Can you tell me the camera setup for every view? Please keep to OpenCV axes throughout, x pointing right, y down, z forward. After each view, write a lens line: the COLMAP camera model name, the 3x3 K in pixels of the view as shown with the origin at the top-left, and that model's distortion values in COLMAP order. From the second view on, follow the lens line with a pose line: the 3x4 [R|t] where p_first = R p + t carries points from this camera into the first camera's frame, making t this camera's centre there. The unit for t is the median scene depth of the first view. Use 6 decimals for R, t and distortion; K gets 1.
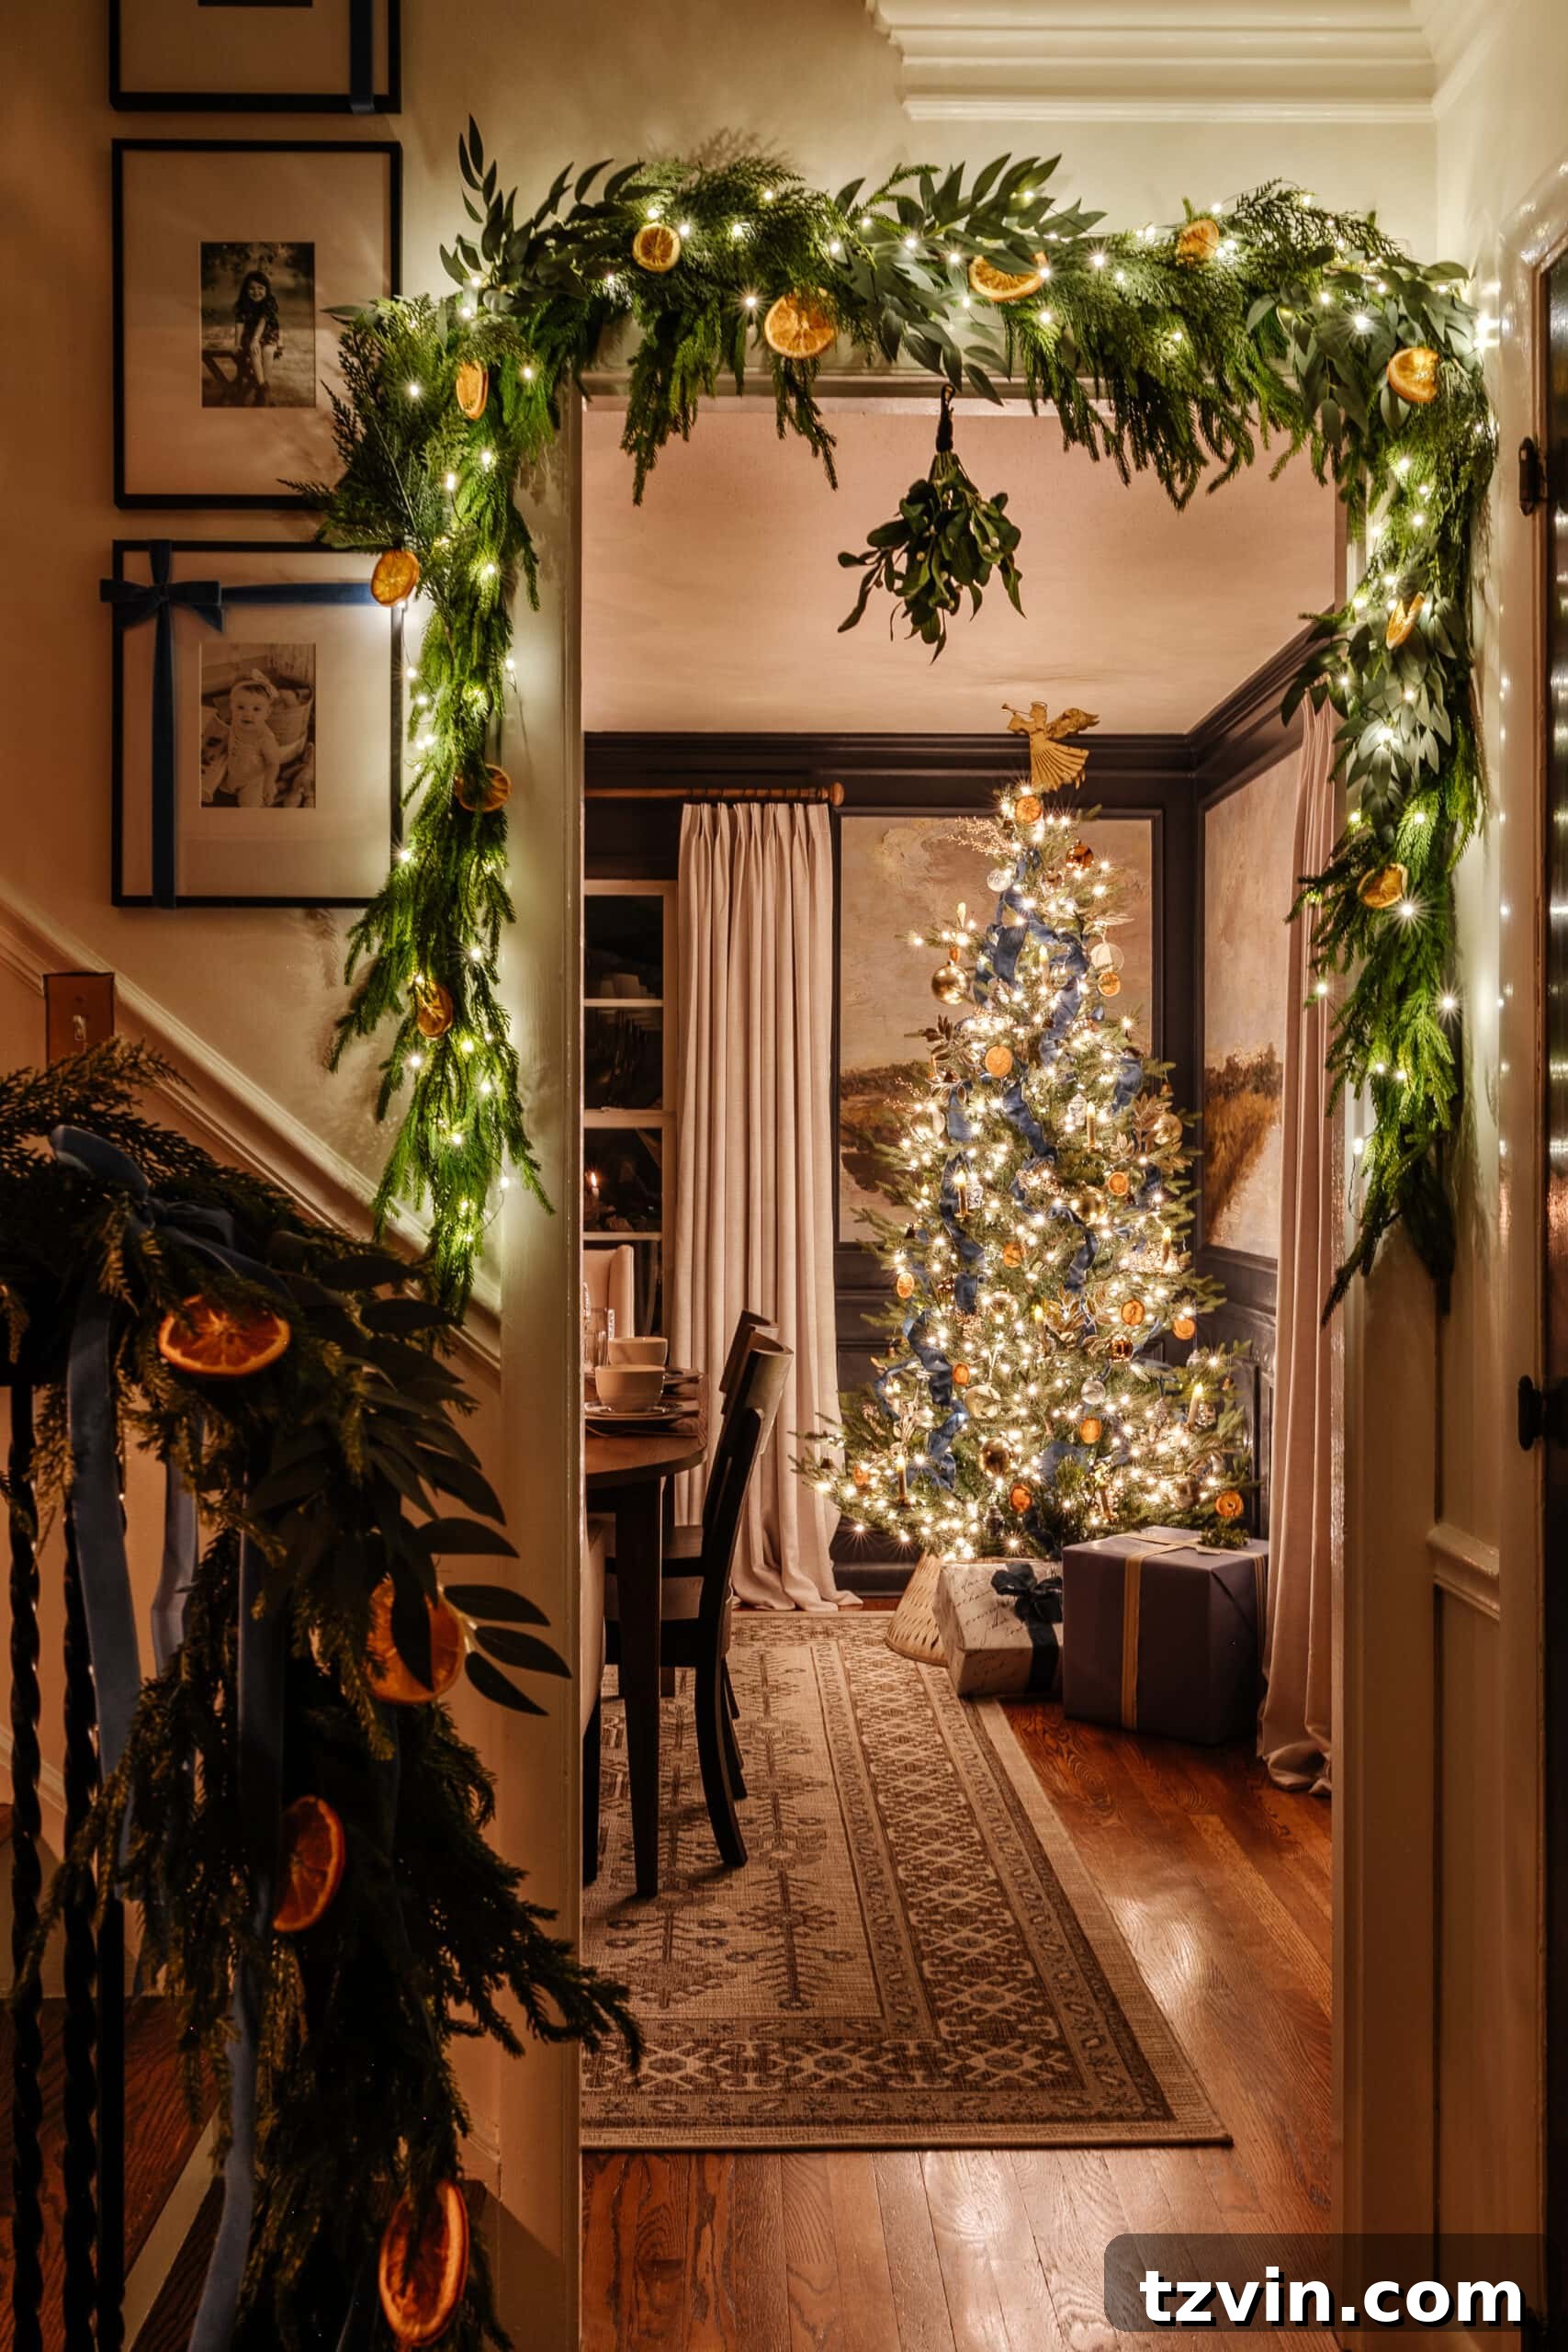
lens RADIAL K [[2238.3, 0, 784.0], [0, 2238.3, 1176.0], [0, 0, 1]] dist [0.010986, -0.016502]
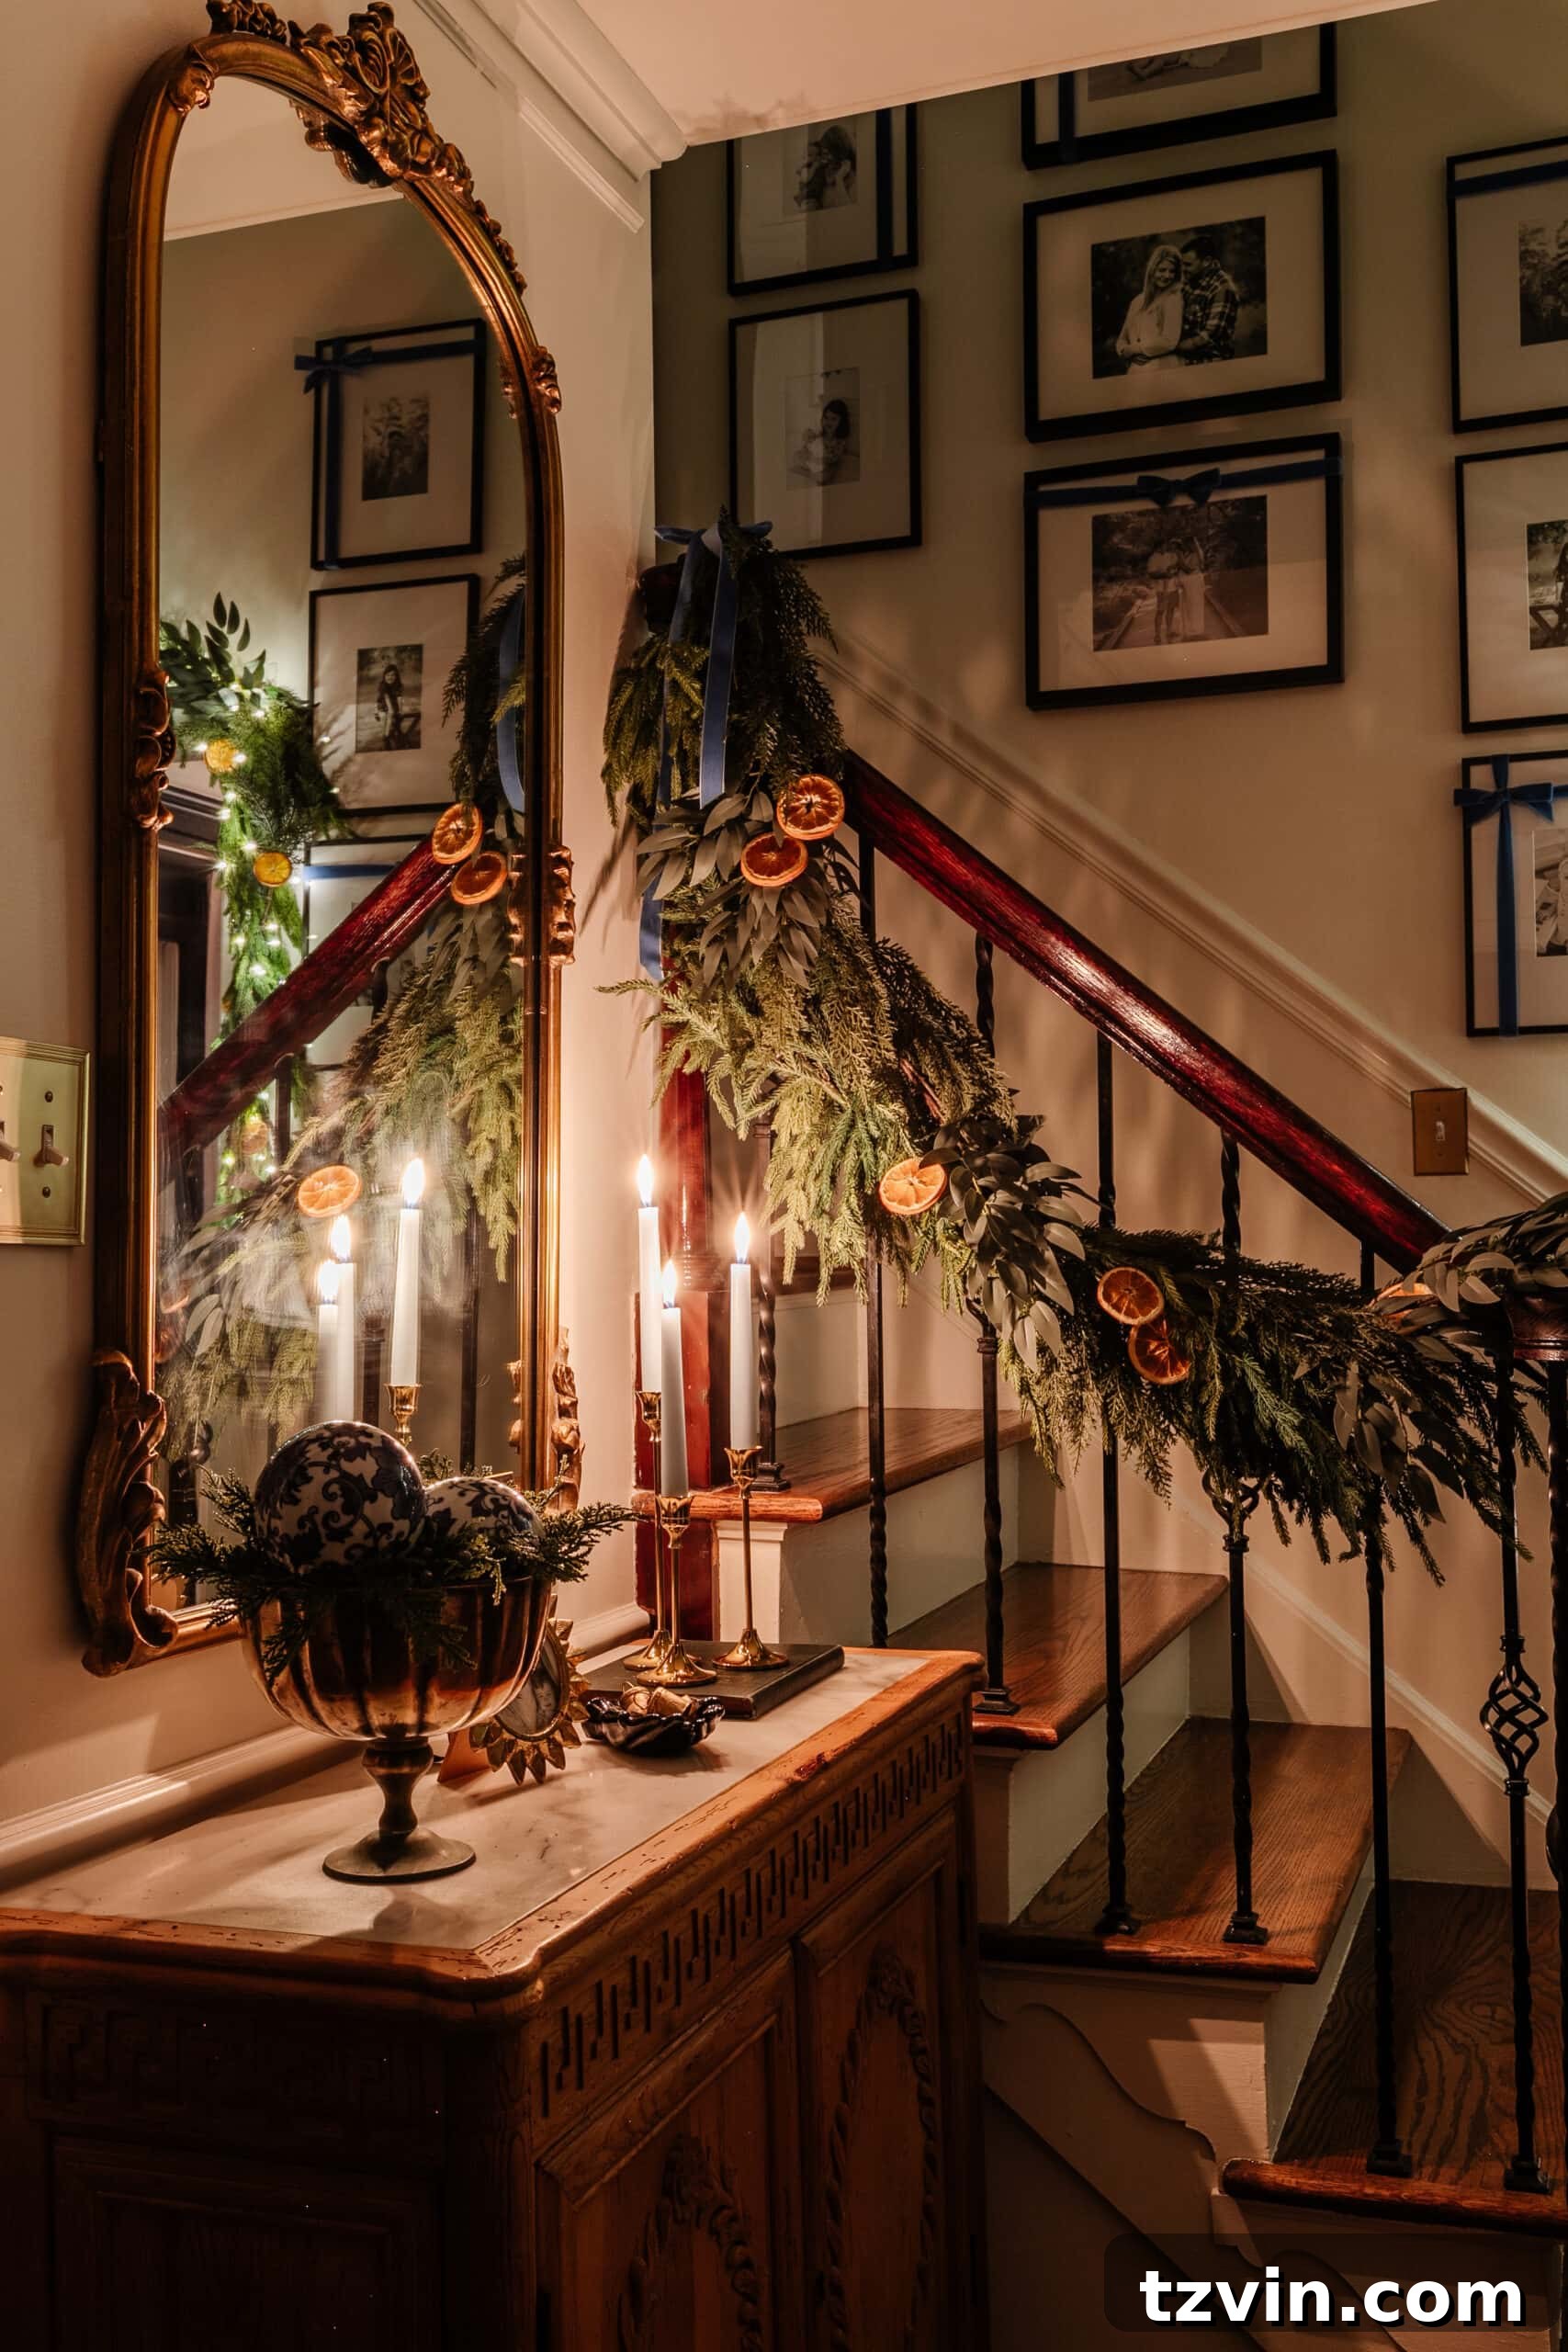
lens RADIAL K [[2238.3, 0, 784.0], [0, 2238.3, 1176.0], [0, 0, 1]] dist [0.010986, -0.016502]
pose [[0.929489, -0.024972, -0.368005, -0.191453], [0.009254, 0.998970, -0.044414, 0.014271], [0.368735, 0.037876, 0.928763, -0.350424]]
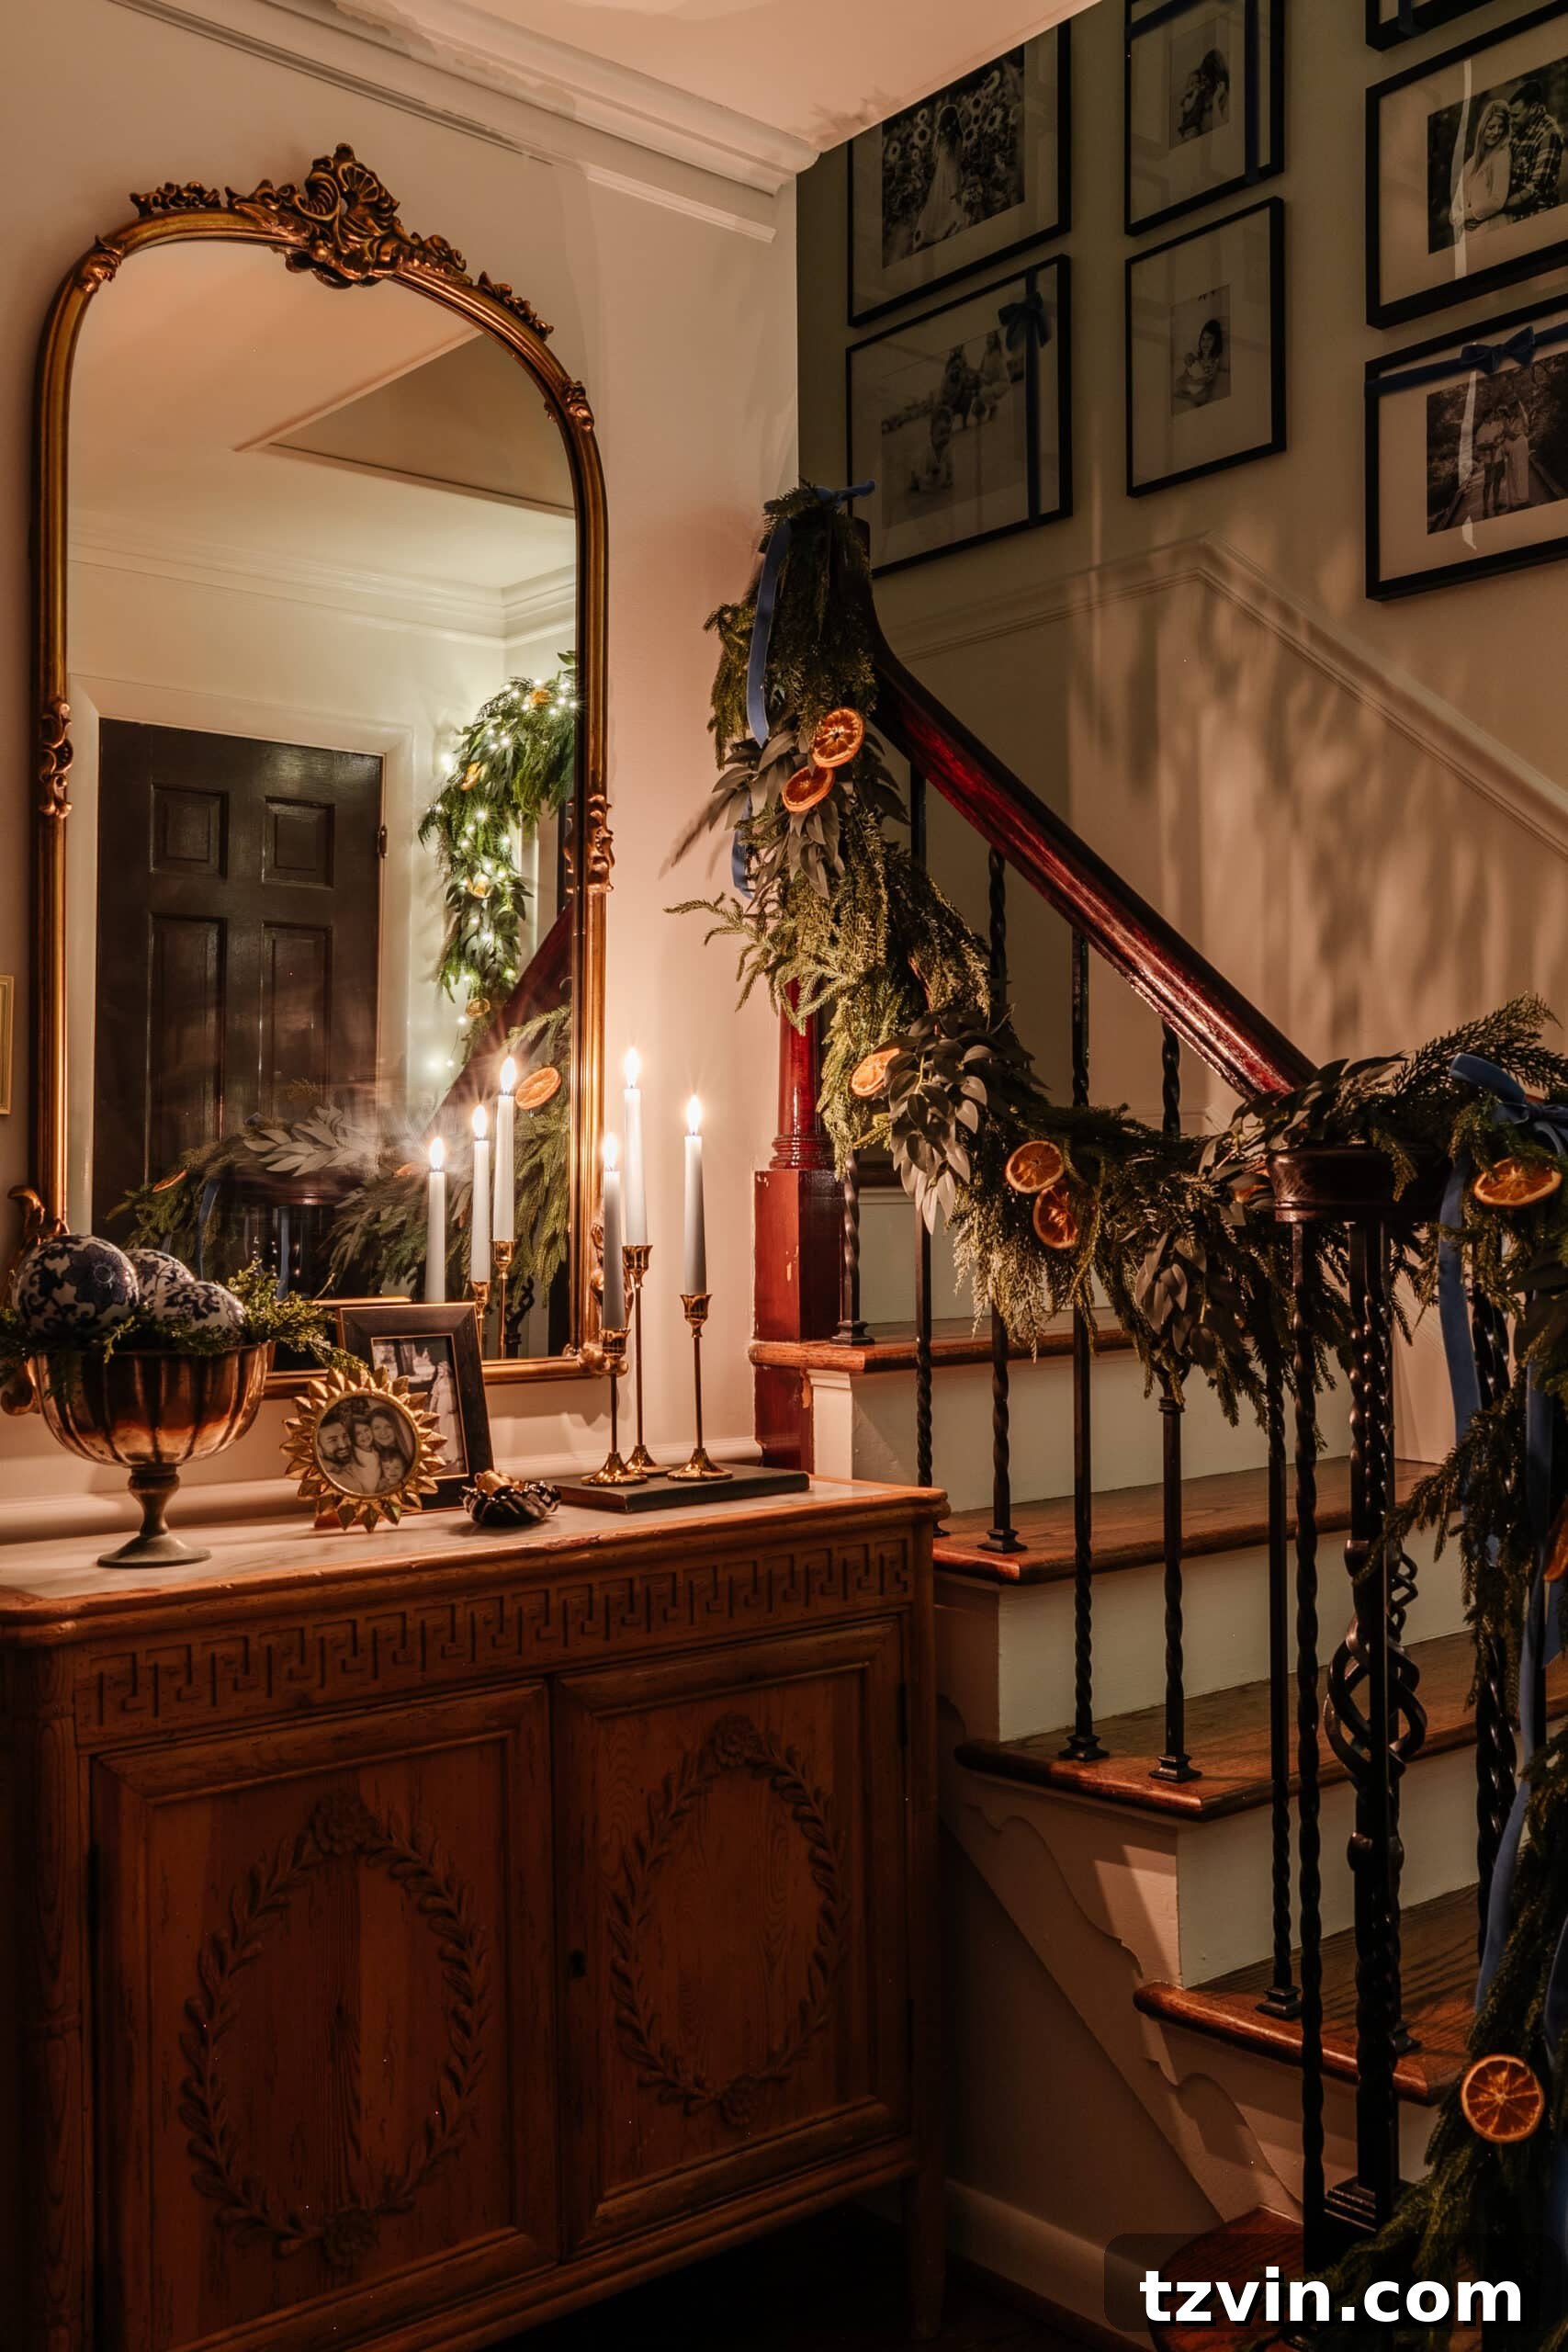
lens RADIAL K [[2219.4, 0, 784.0], [0, 2219.4, 1176.0], [0, 0, 1]] dist [0.007573, -0.014823]
pose [[0.628367, -0.013770, -0.777795, 0.282144], [-0.000742, 0.999832, -0.018301, 0.045103], [0.777917, 0.012077, 0.628251, -0.153303]]
